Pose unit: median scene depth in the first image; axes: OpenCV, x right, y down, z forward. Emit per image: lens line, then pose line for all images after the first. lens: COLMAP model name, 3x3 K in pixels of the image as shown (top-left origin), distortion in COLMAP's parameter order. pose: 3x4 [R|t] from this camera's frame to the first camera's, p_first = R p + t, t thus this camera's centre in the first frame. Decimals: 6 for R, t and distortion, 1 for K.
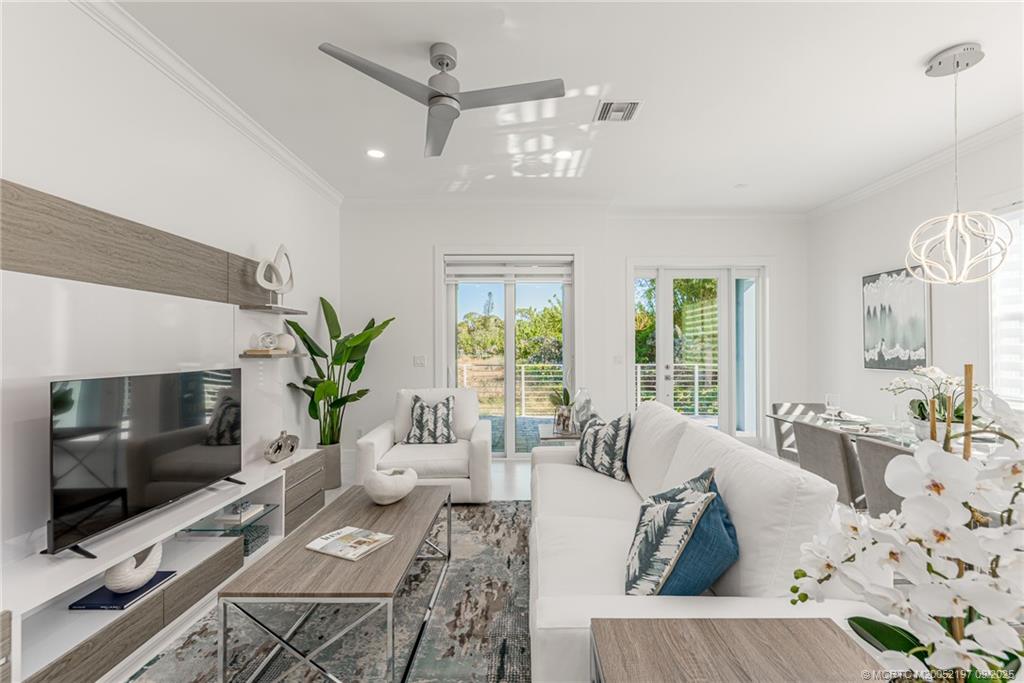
lens RADIAL K [[450.6, 0, 530.5], [0, 450.6, 350.6], [0, 0, 1]] dist [0.006693, -0.002628]
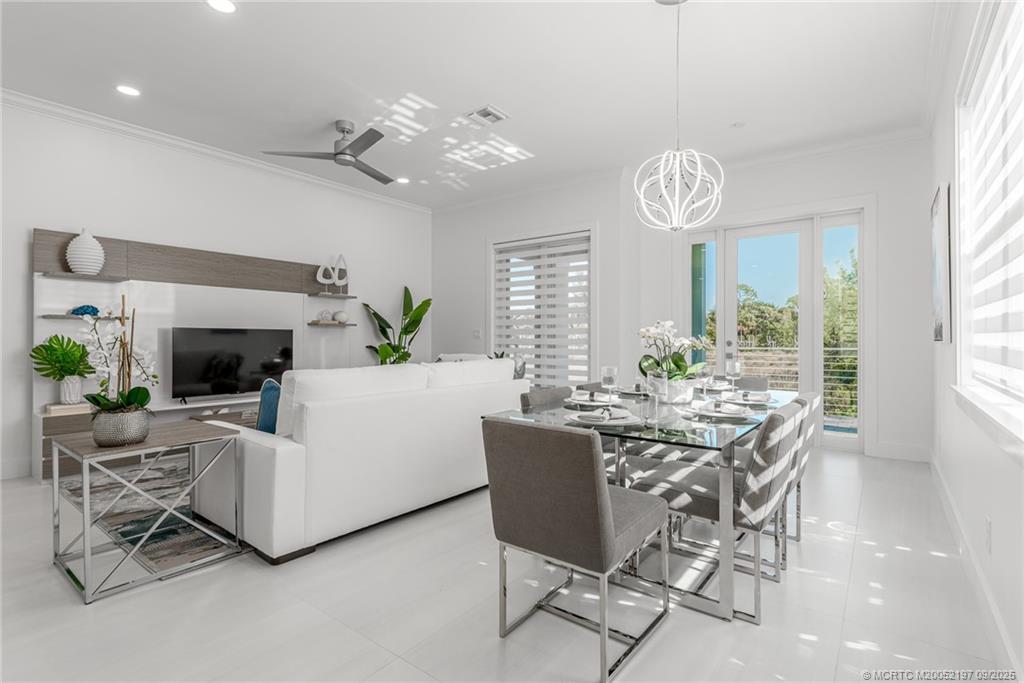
lens RADIAL K [[494.8, 0, 512.1], [0, 494.8, 333.8], [0, 0, 1]] dist [-0.003490, -0.000093]
pose [[0.789770, -0.002816, -0.613397, 0.806367], [-0.007770, 0.999863, -0.014594, 0.051417], [0.613354, 0.016292, 0.789640, 0.006367]]
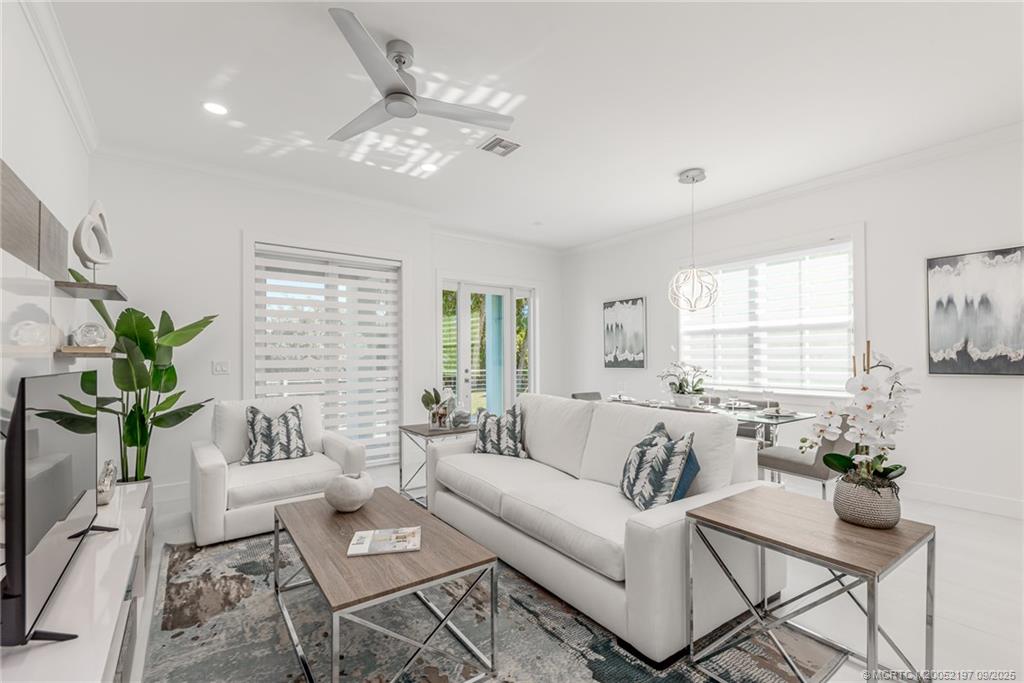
lens RADIAL K [[450.6, 0, 518.6], [0, 450.6, 360.8], [0, 0, 1]] dist [0.006693, -0.002628]
pose [[0.808499, -0.006274, 0.588464, -0.365376], [0.010054, 0.999944, -0.003153, 0.022989], [-0.588412, 0.008465, 0.808517, 0.025506]]
